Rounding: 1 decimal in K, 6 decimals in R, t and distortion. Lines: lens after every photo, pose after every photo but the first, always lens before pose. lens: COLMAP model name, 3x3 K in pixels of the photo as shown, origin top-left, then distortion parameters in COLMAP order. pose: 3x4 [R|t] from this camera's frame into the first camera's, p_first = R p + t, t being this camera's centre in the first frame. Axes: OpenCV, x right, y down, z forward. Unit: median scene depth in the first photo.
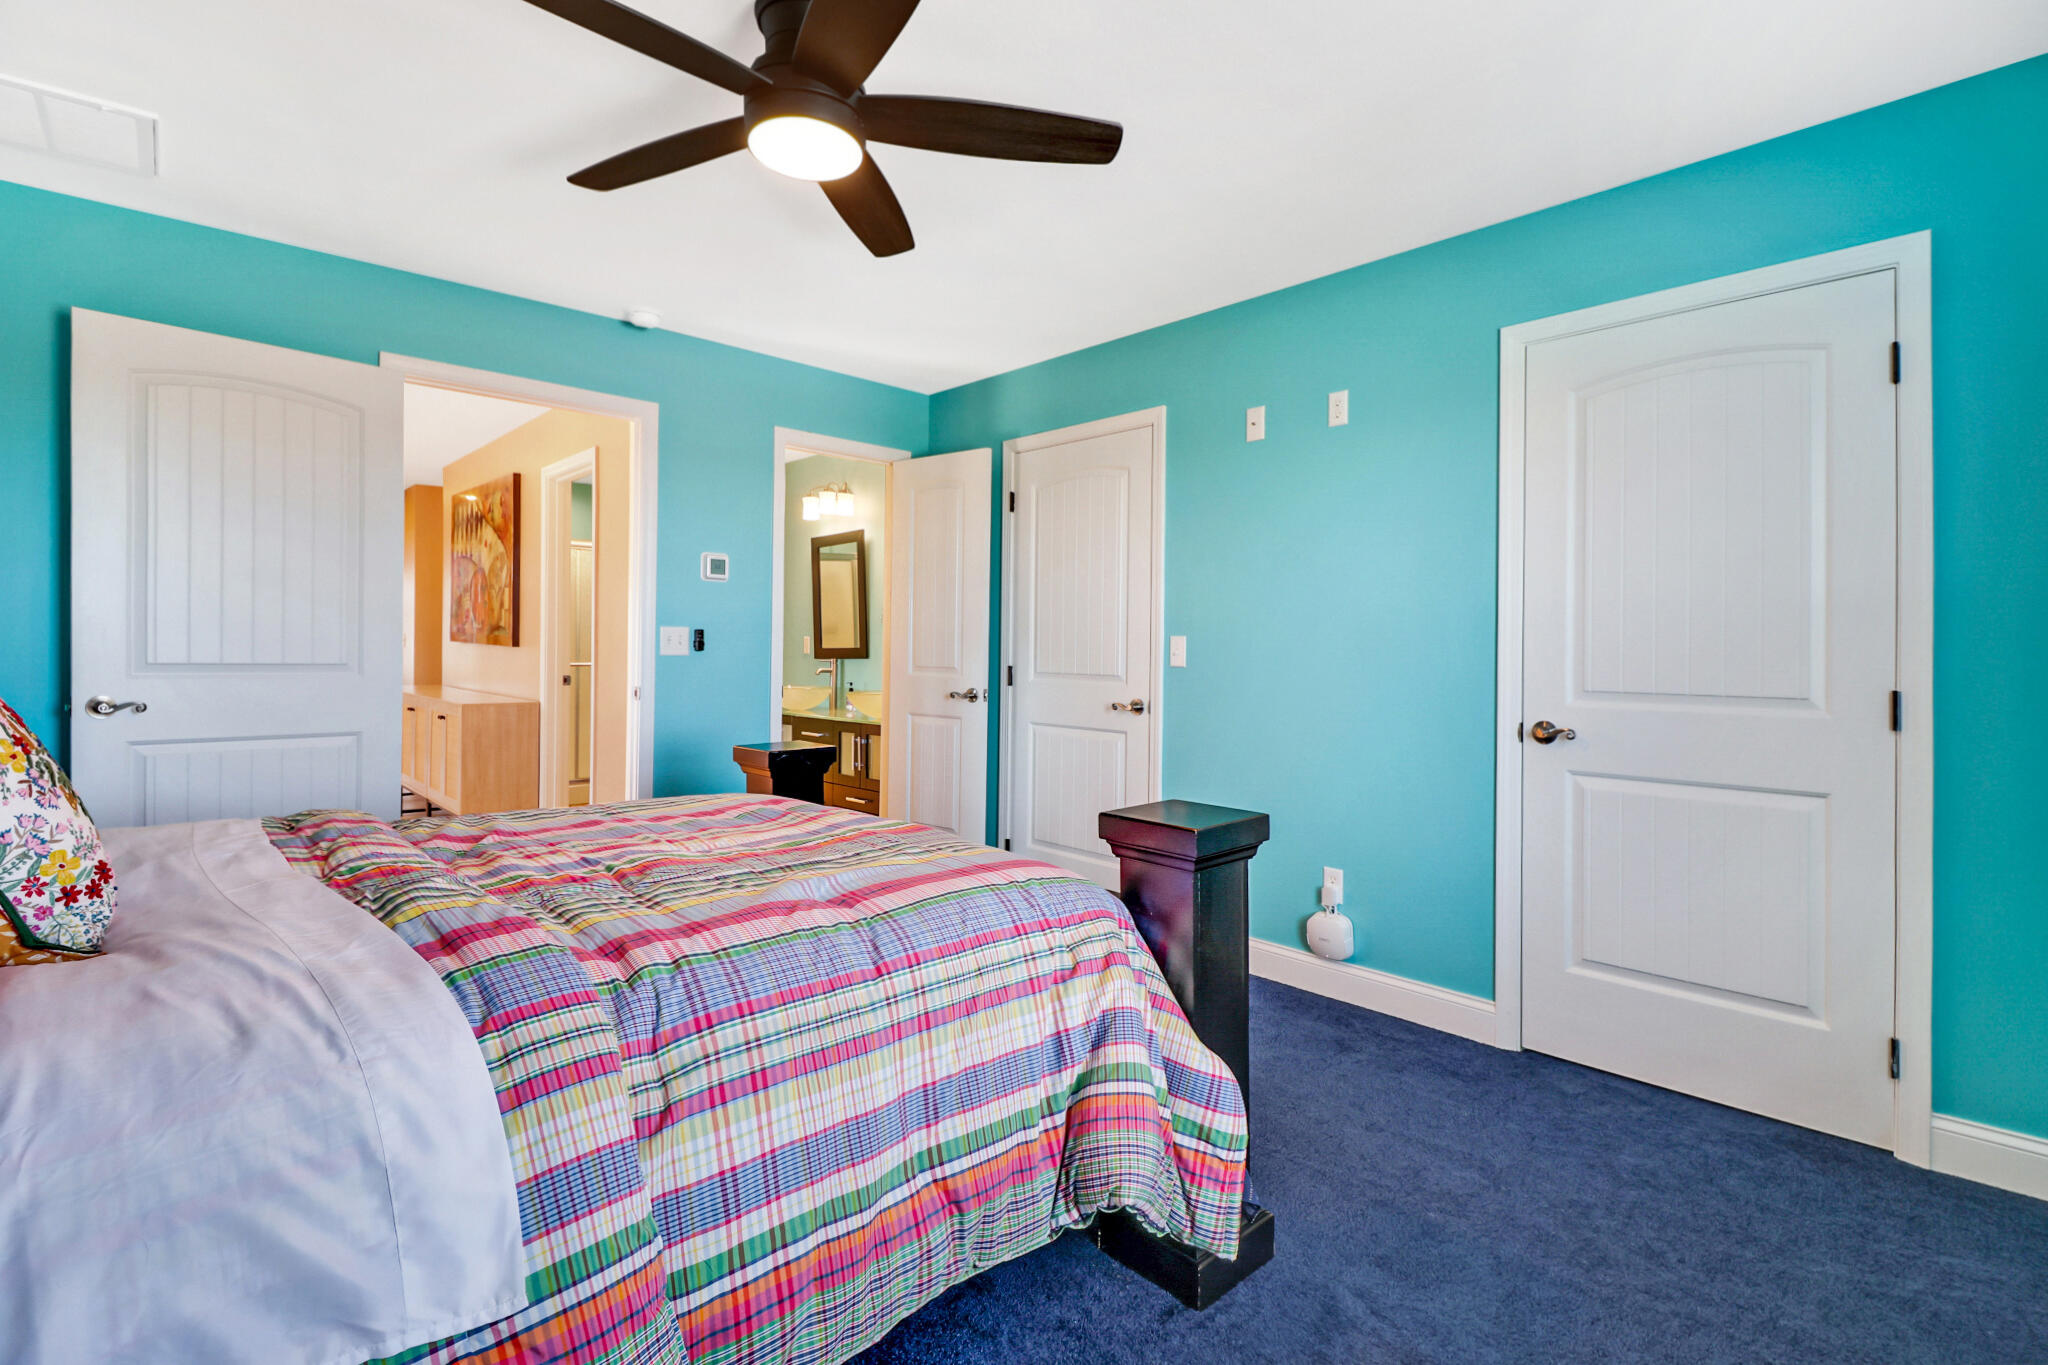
lens RADIAL K [[949.9, 0, 1027.3], [0, 949.9, 671.3], [0, 0, 1]] dist [-0.007590, -0.003006]
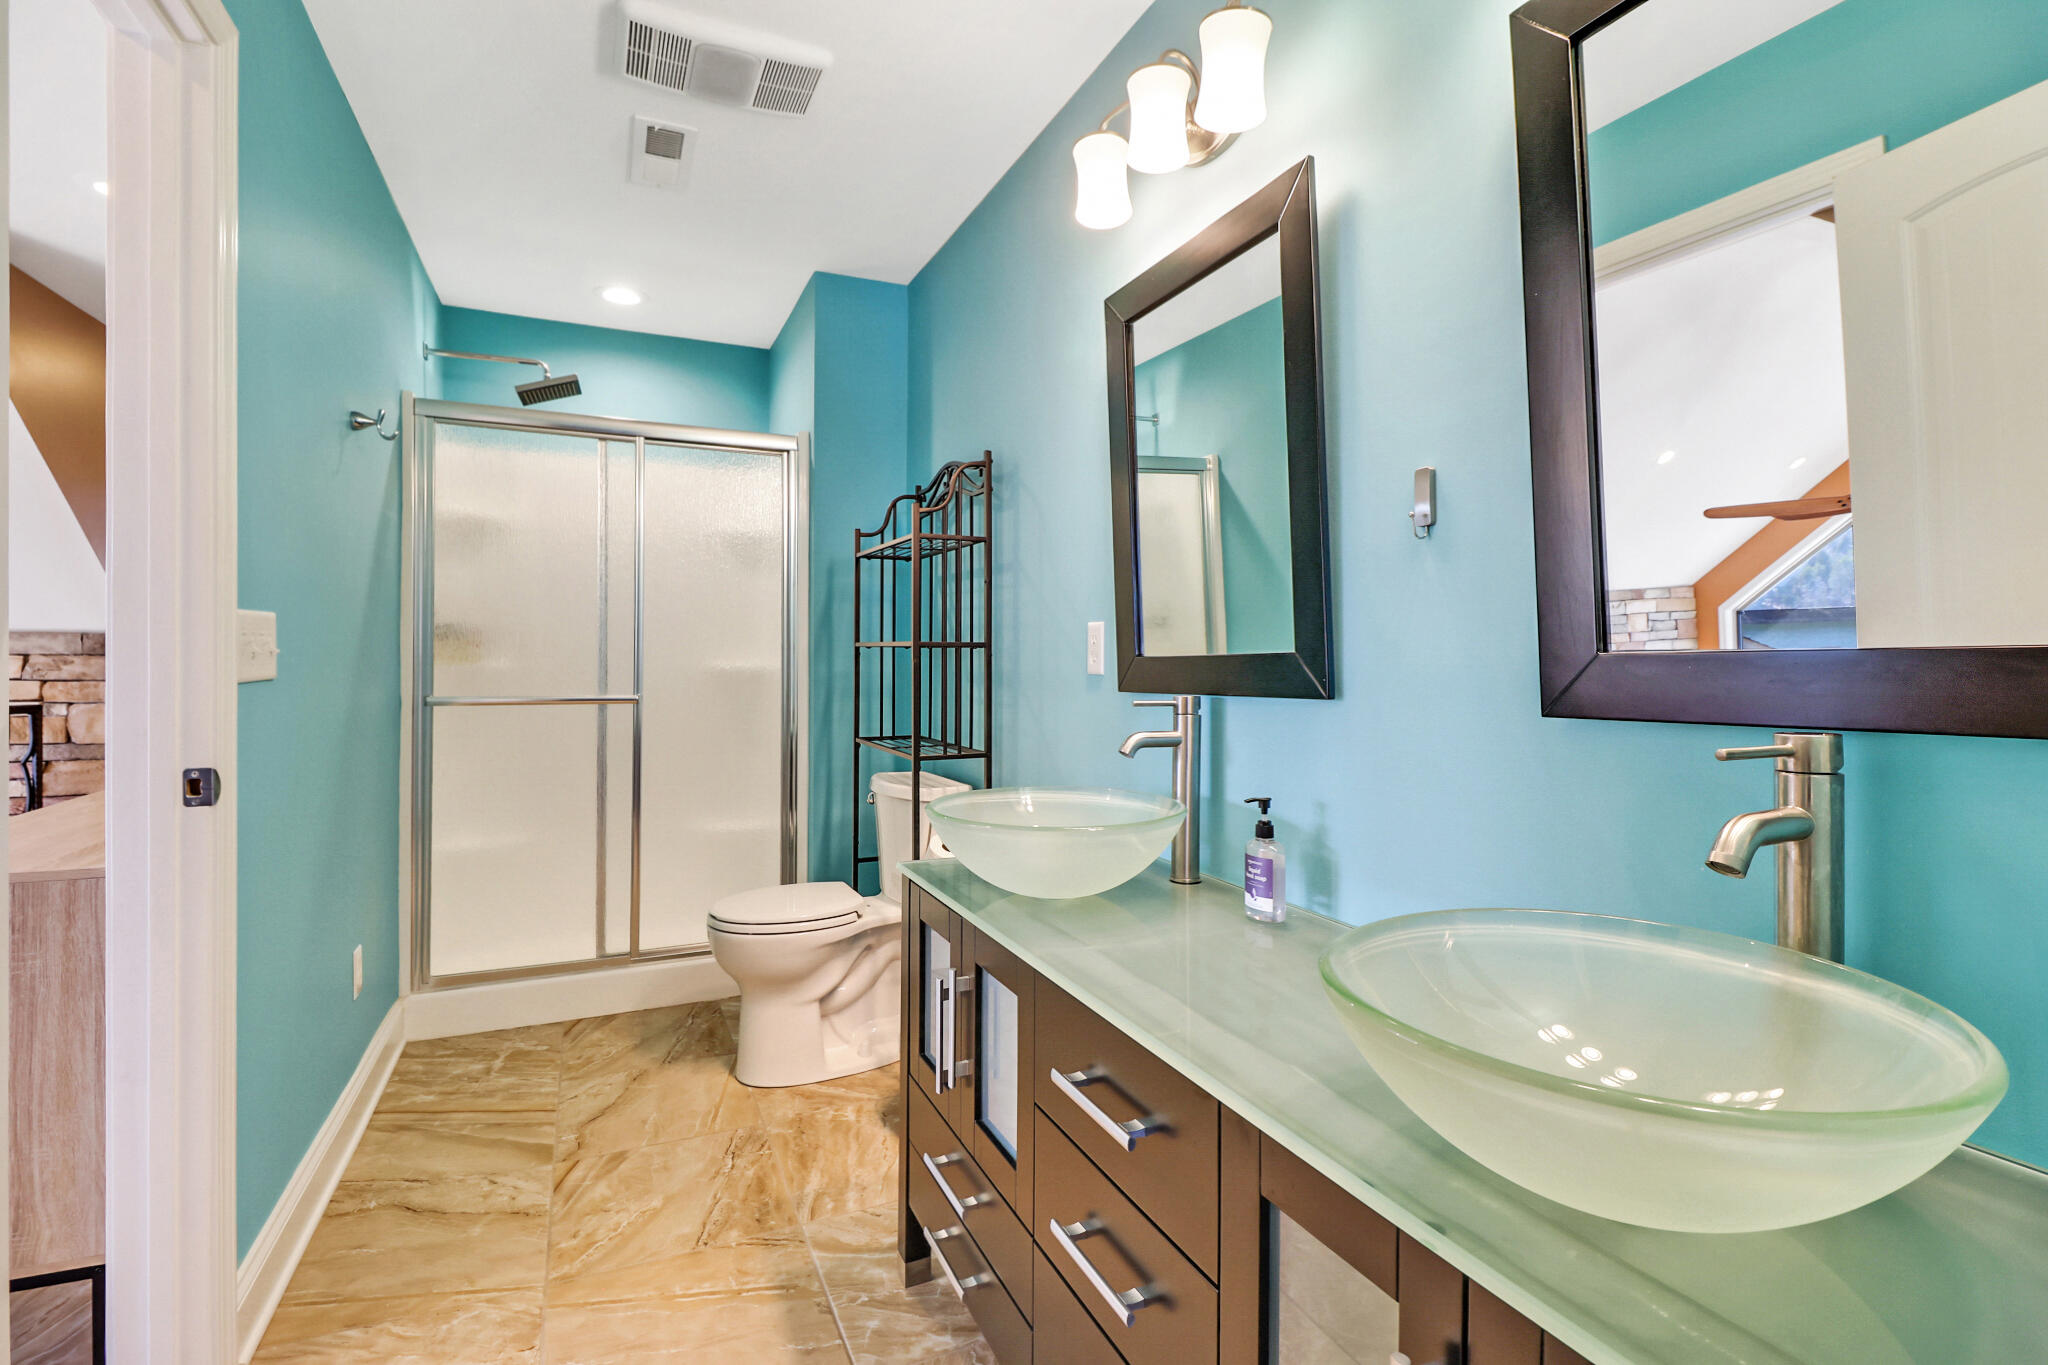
lens RADIAL K [[949.9, 0, 1027.1], [0, 949.9, 670.9], [0, 0, 1]] dist [-0.007590, -0.003006]
pose [[0.944540, -0.002132, -0.328390, -0.156437], [0.000977, 0.999993, -0.003679, -0.019376], [0.328396, 0.003154, 0.944535, 0.724874]]
